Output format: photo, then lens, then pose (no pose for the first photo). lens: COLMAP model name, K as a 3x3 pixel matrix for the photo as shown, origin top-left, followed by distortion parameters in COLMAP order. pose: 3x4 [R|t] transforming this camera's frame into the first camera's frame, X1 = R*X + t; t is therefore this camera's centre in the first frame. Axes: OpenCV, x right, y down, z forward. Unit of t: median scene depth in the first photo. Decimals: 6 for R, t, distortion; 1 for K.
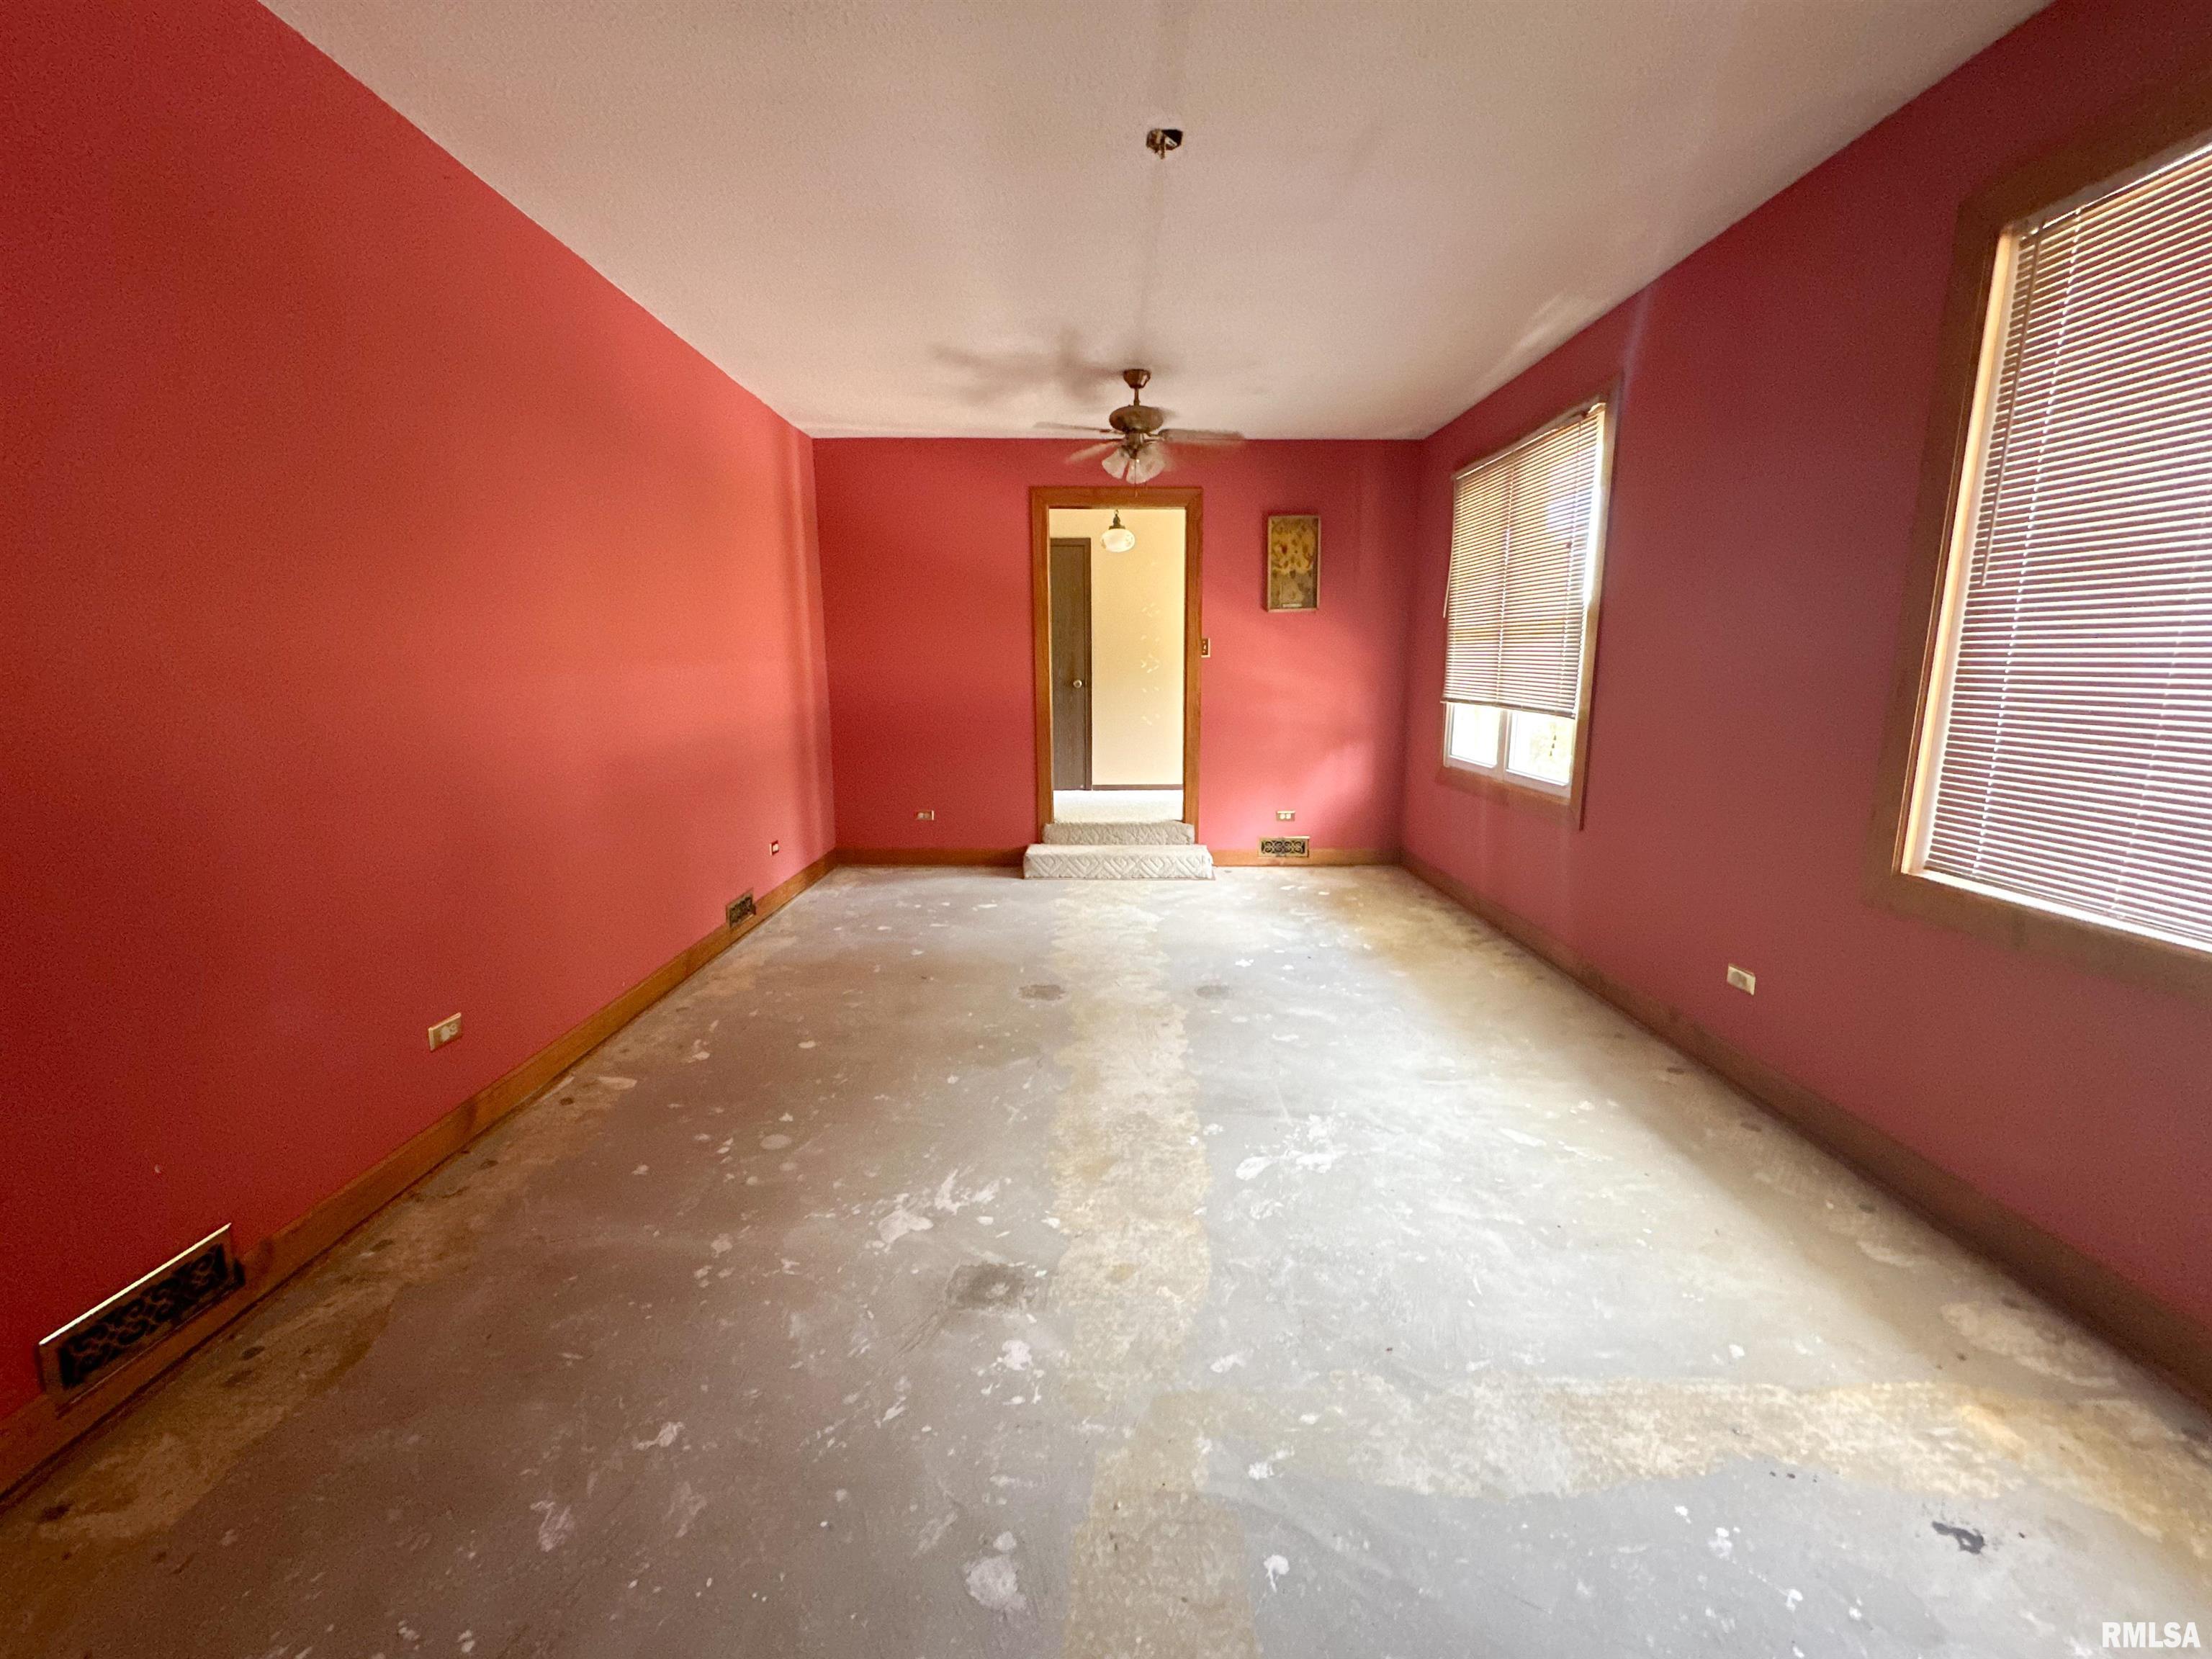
lens RADIAL K [[887.8, 0, 1106.4], [0, 887.8, 821.4], [0, 0, 1]] dist [-0.001908, -0.000278]
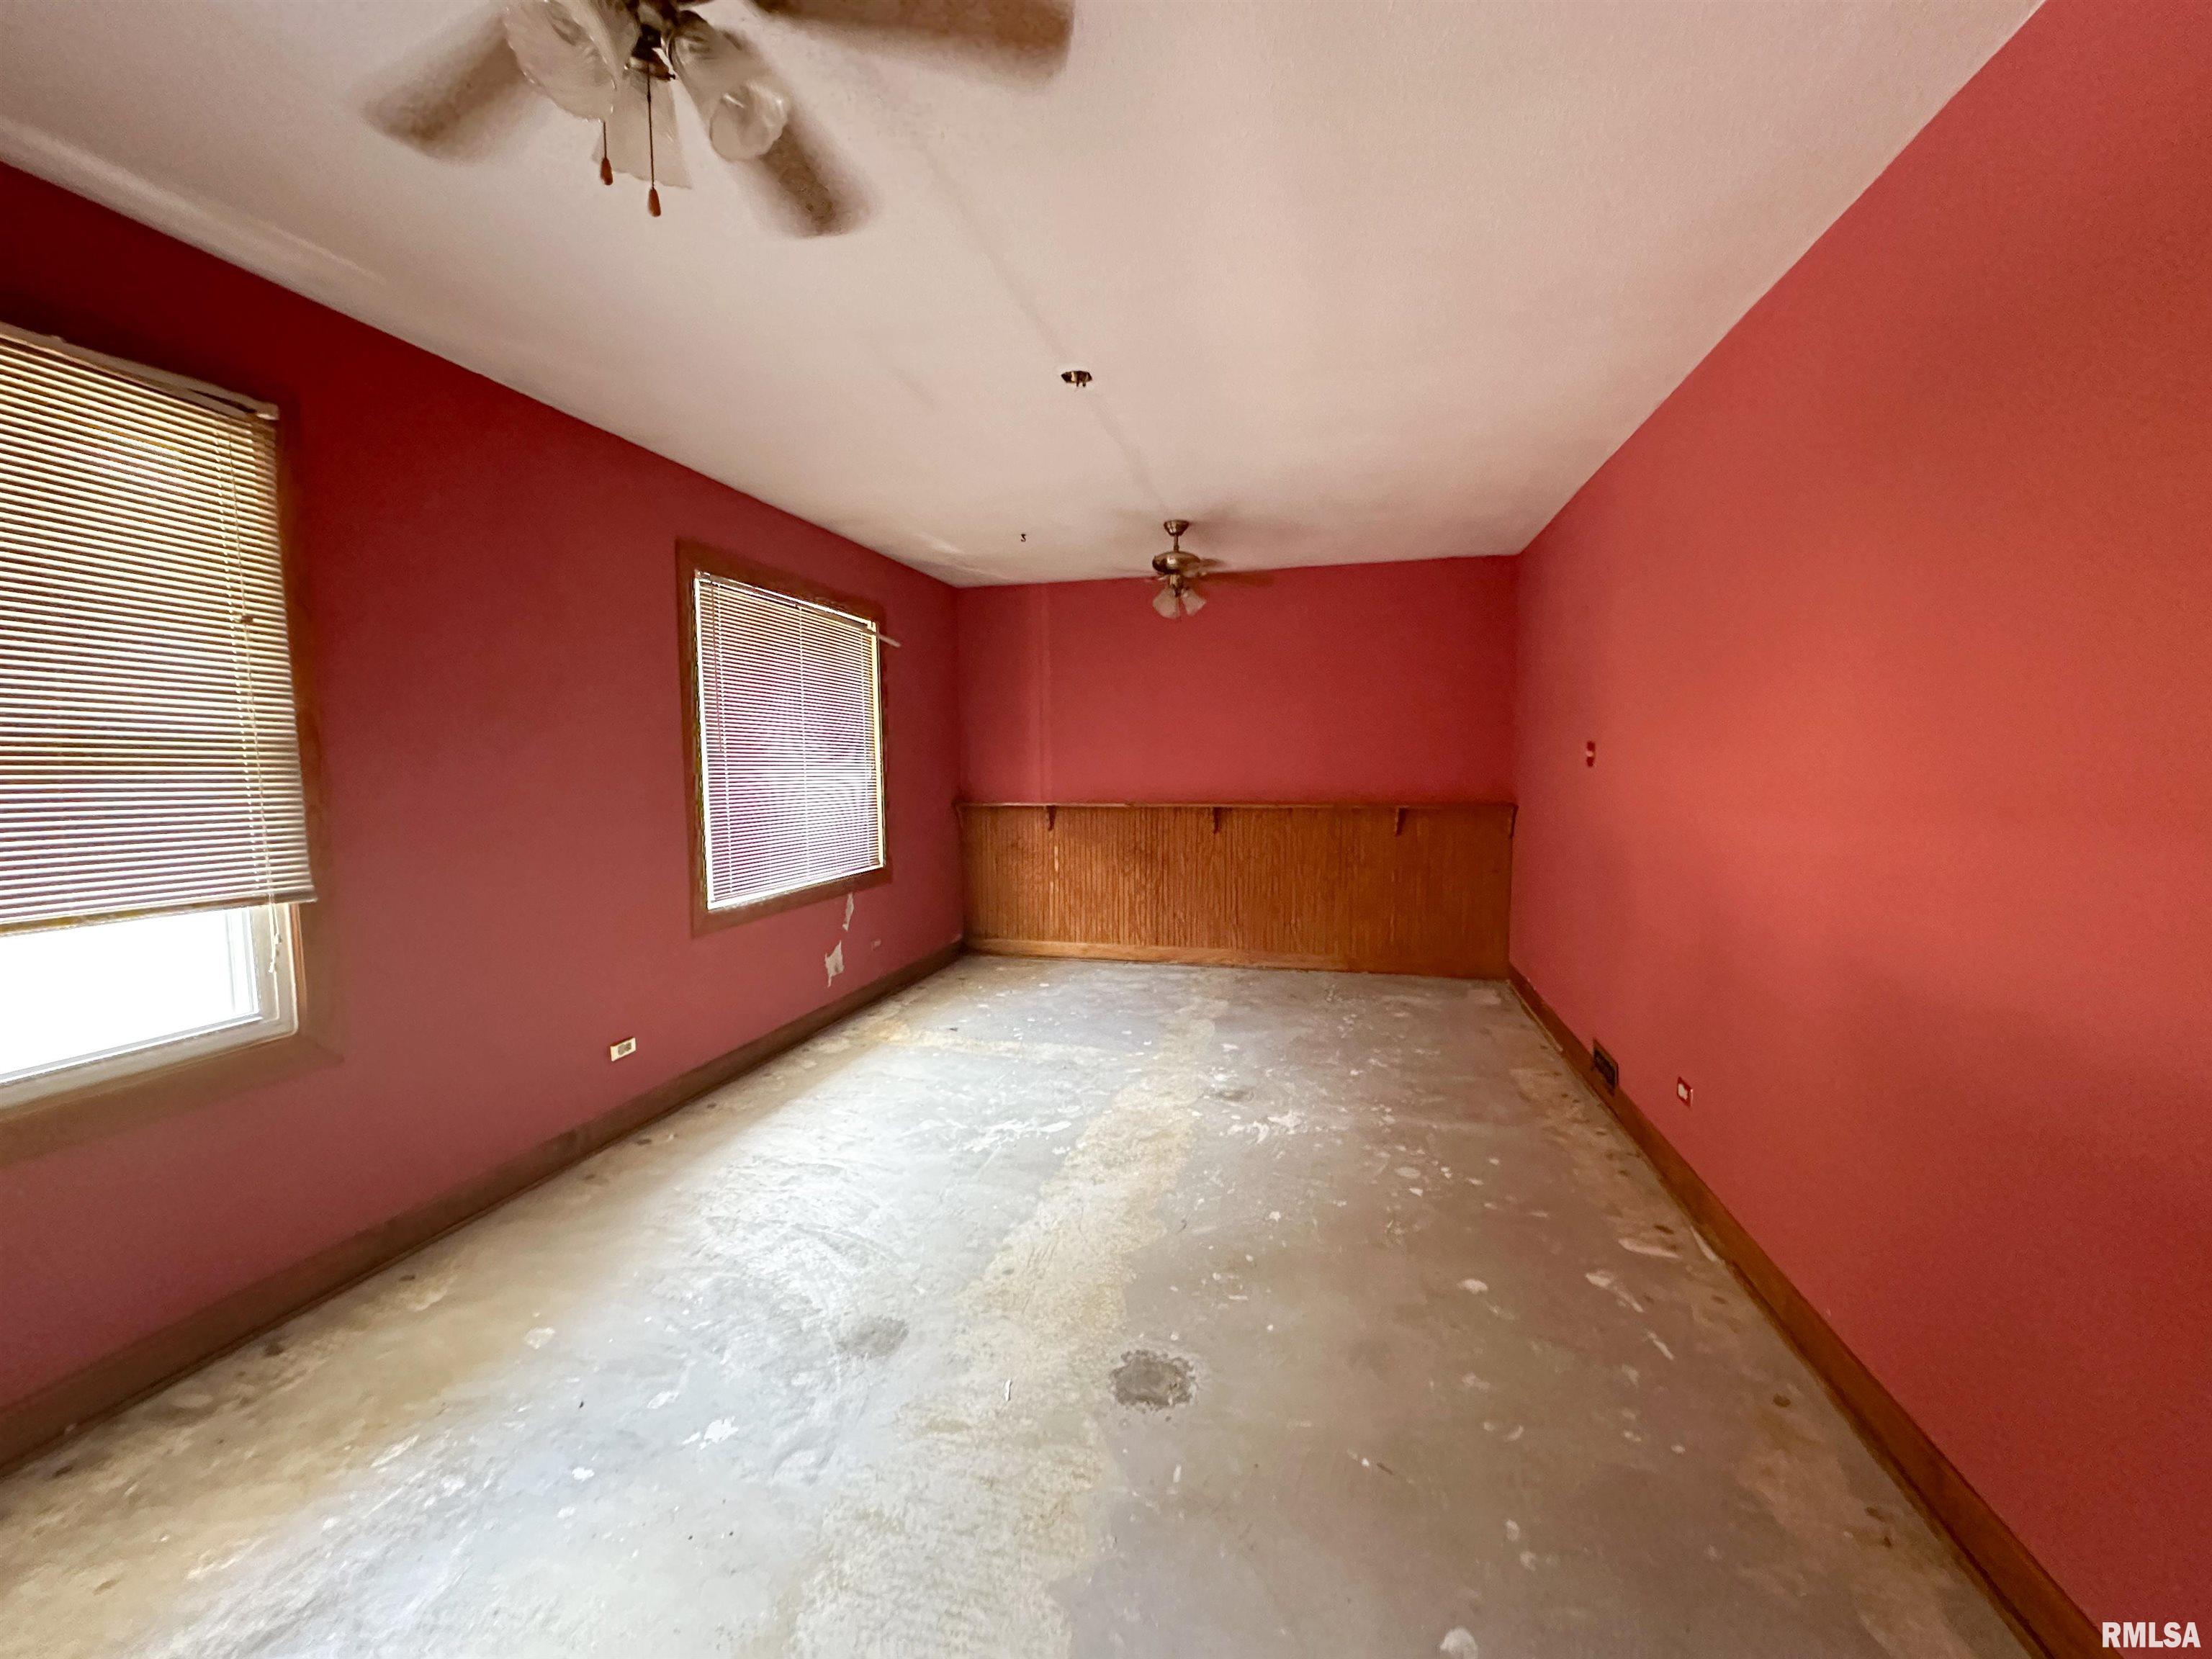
lens RADIAL K [[887.8, 0, 1107.4], [0, 887.8, 837.9], [0, 0, 1]] dist [-0.001908, -0.000278]
pose [[-0.967671, -0.012523, 0.251906, -0.293771], [0.053515, 0.965831, 0.253587, -0.460319], [-0.246475, 0.258869, -0.933936, 2.309113]]
